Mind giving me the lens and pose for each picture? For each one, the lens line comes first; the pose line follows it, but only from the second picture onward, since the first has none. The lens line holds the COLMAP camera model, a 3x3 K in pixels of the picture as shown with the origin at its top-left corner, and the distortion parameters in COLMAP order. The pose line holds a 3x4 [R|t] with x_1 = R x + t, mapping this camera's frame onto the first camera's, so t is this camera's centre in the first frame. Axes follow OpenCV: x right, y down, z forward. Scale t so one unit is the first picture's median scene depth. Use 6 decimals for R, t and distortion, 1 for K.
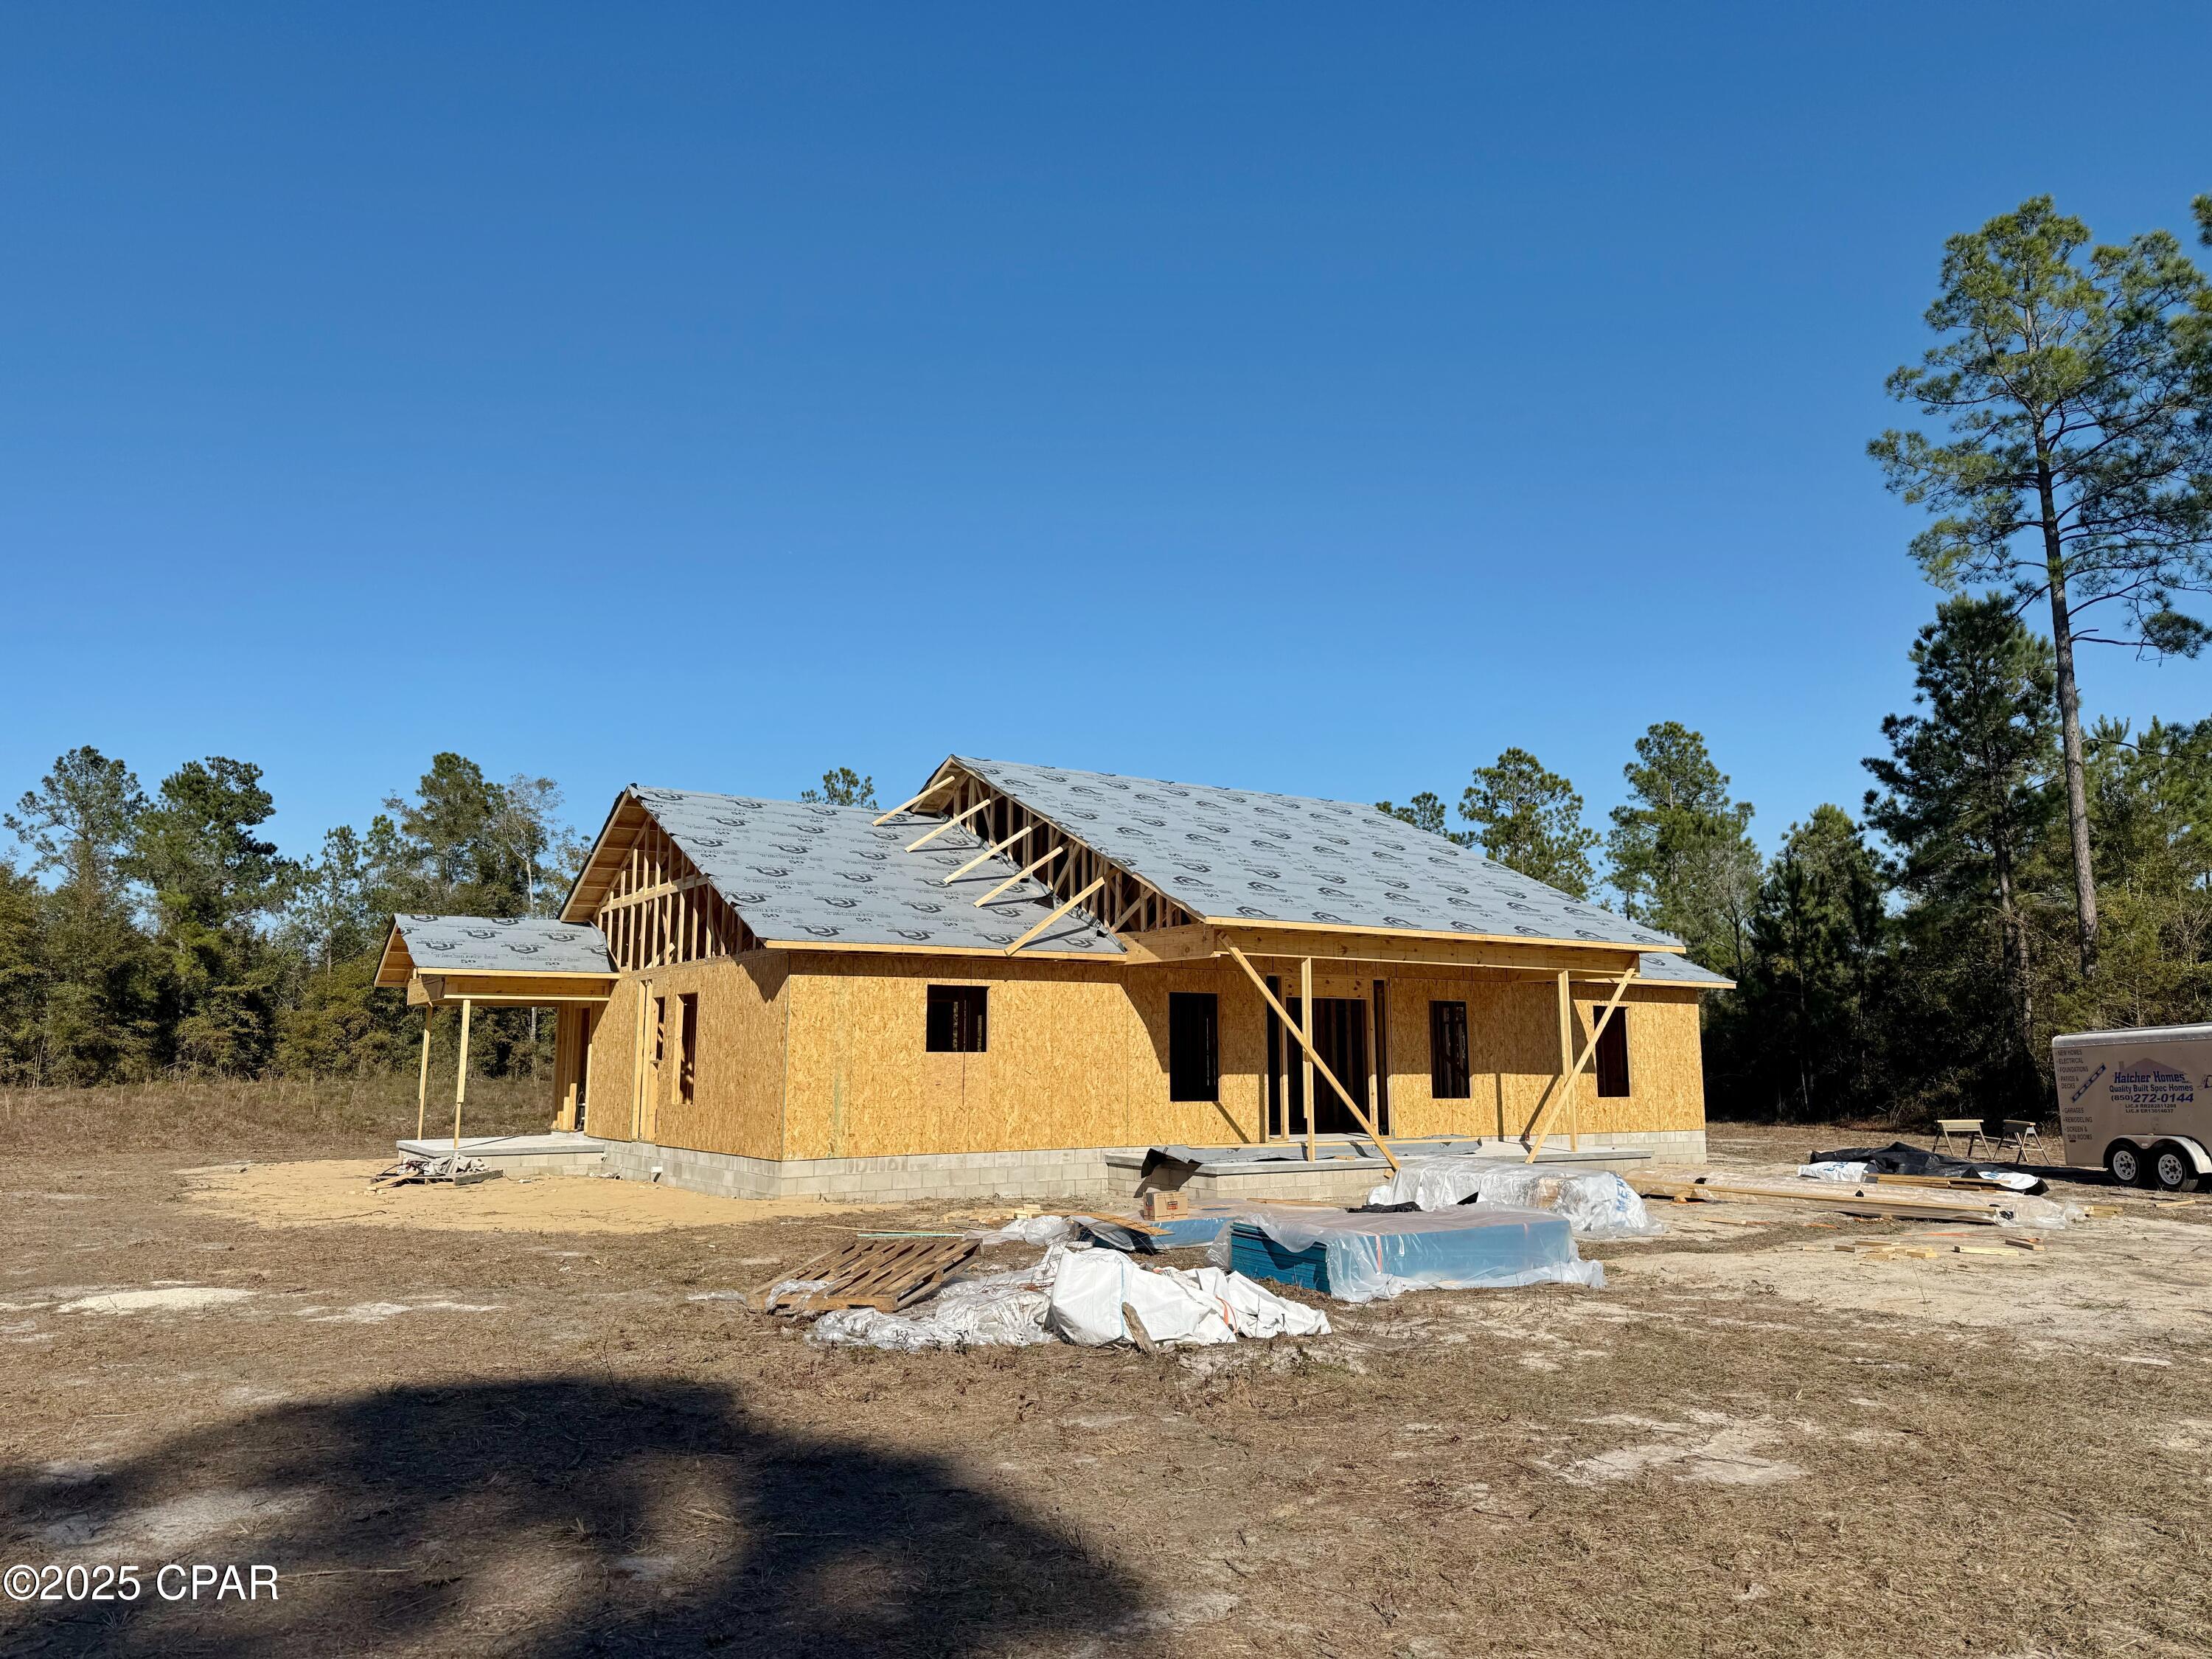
lens RADIAL K [[1553.8, 0, 1102.9], [0, 1553.8, 819.1], [0, 0, 1]] dist [0.029625, -0.014308]
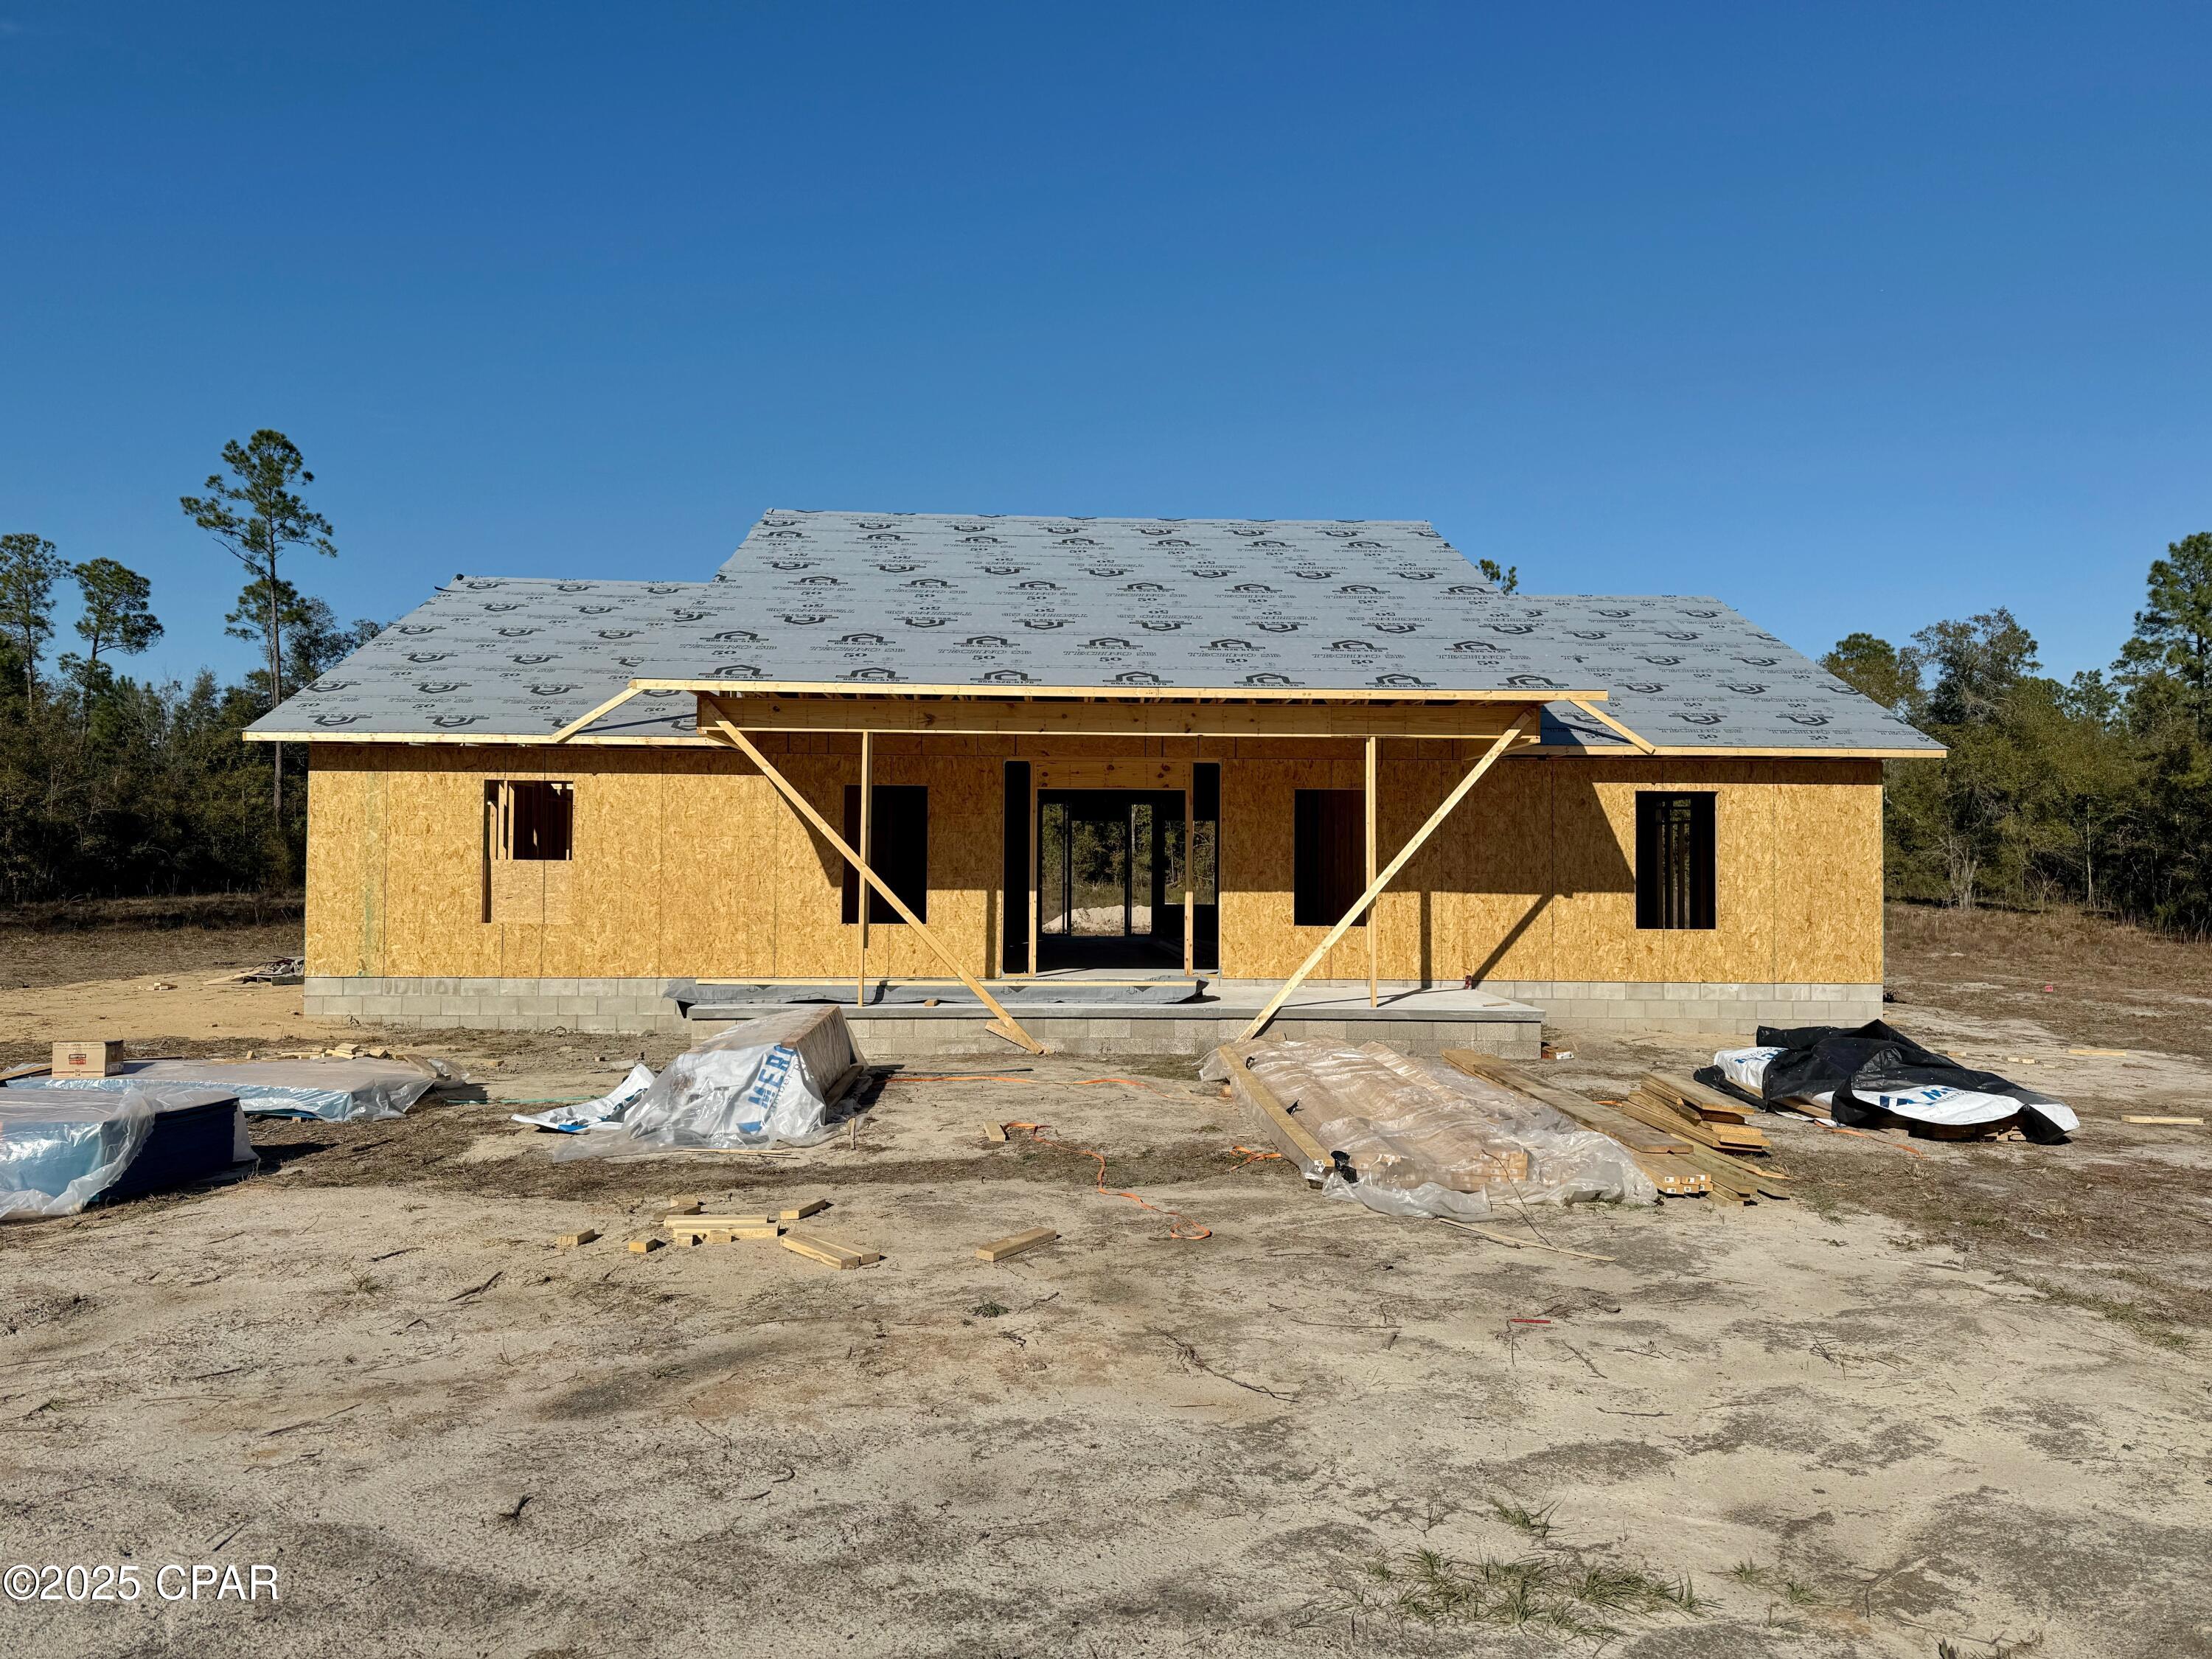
lens RADIAL K [[1553.8, 0, 1110.4], [0, 1553.8, 836.5], [0, 0, 1]] dist [0.029625, -0.014308]
pose [[0.864860, -0.005950, -0.501977, 0.322197], [0.071451, 0.991209, 0.111355, 0.035275], [0.496902, -0.132173, 0.857682, 0.232766]]
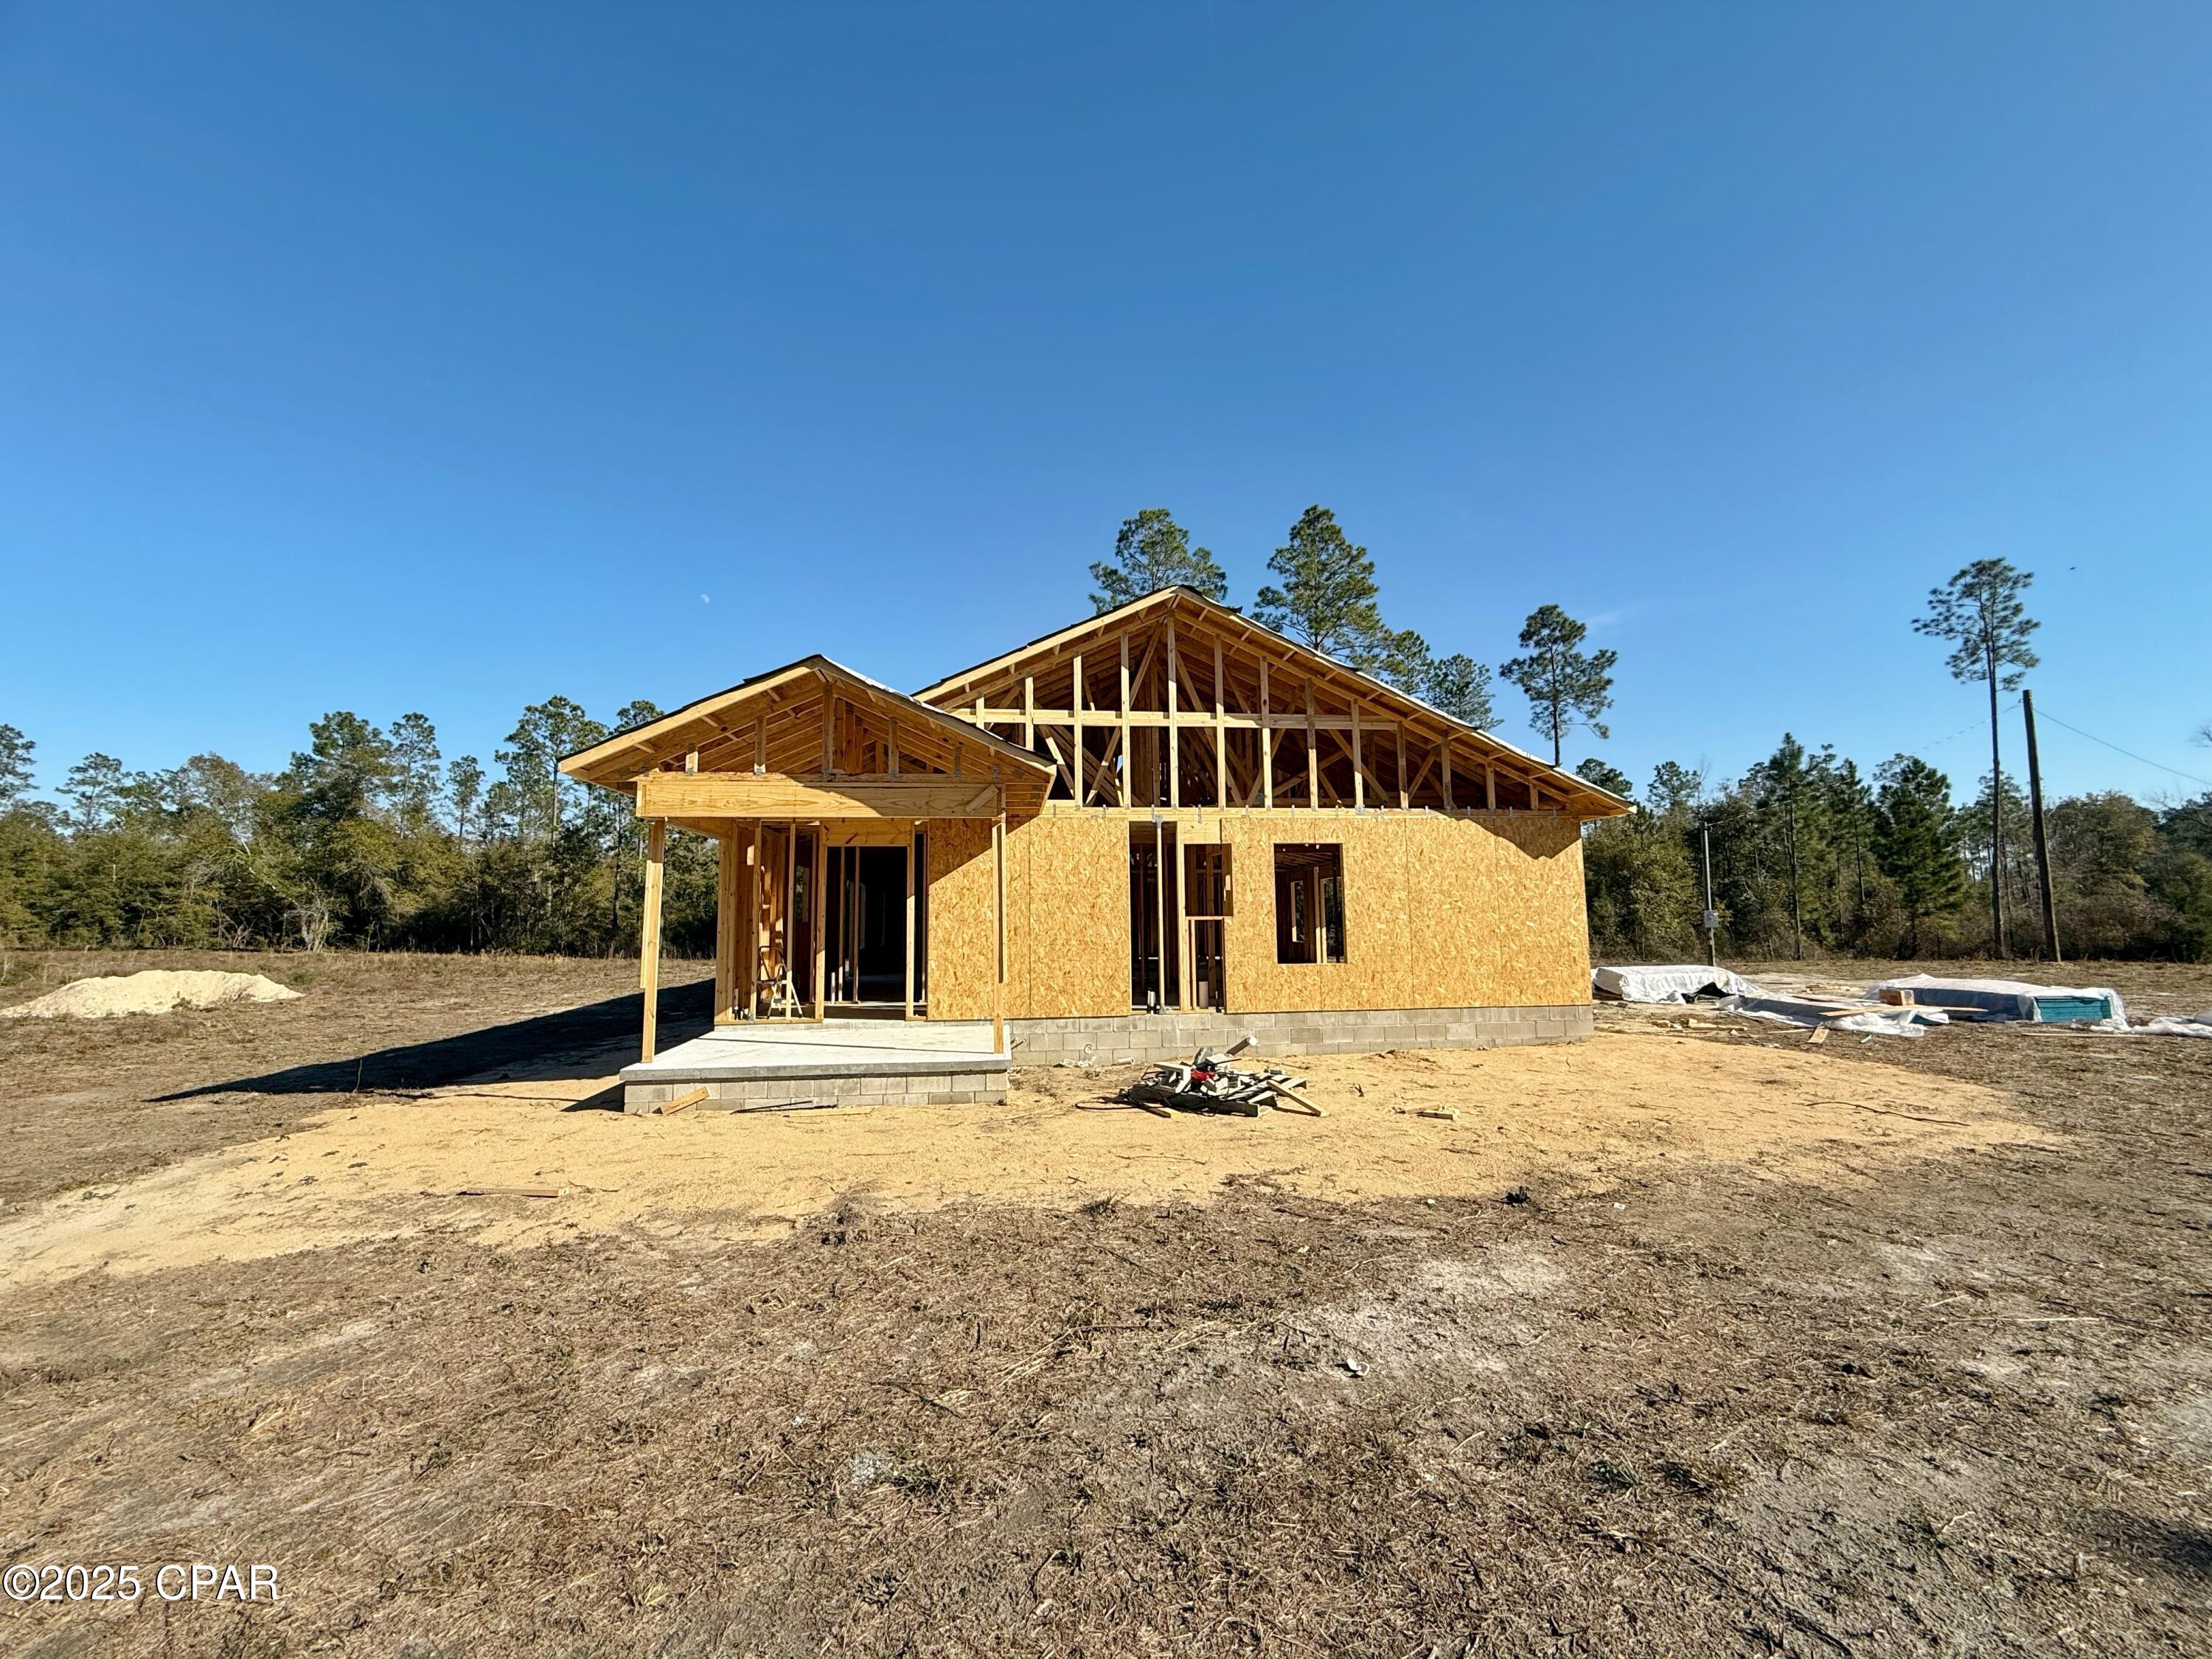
lens RADIAL K [[879.8, 0, 1104.5], [0, 879.8, 811.5], [0, 0, 1]] dist [0.007482, -0.001854]
pose [[0.438267, 0.105867, 0.892589, -0.458084], [-0.129887, 0.990076, -0.053655, 0.080202], [-0.889411, -0.092420, 0.447668, 0.514841]]
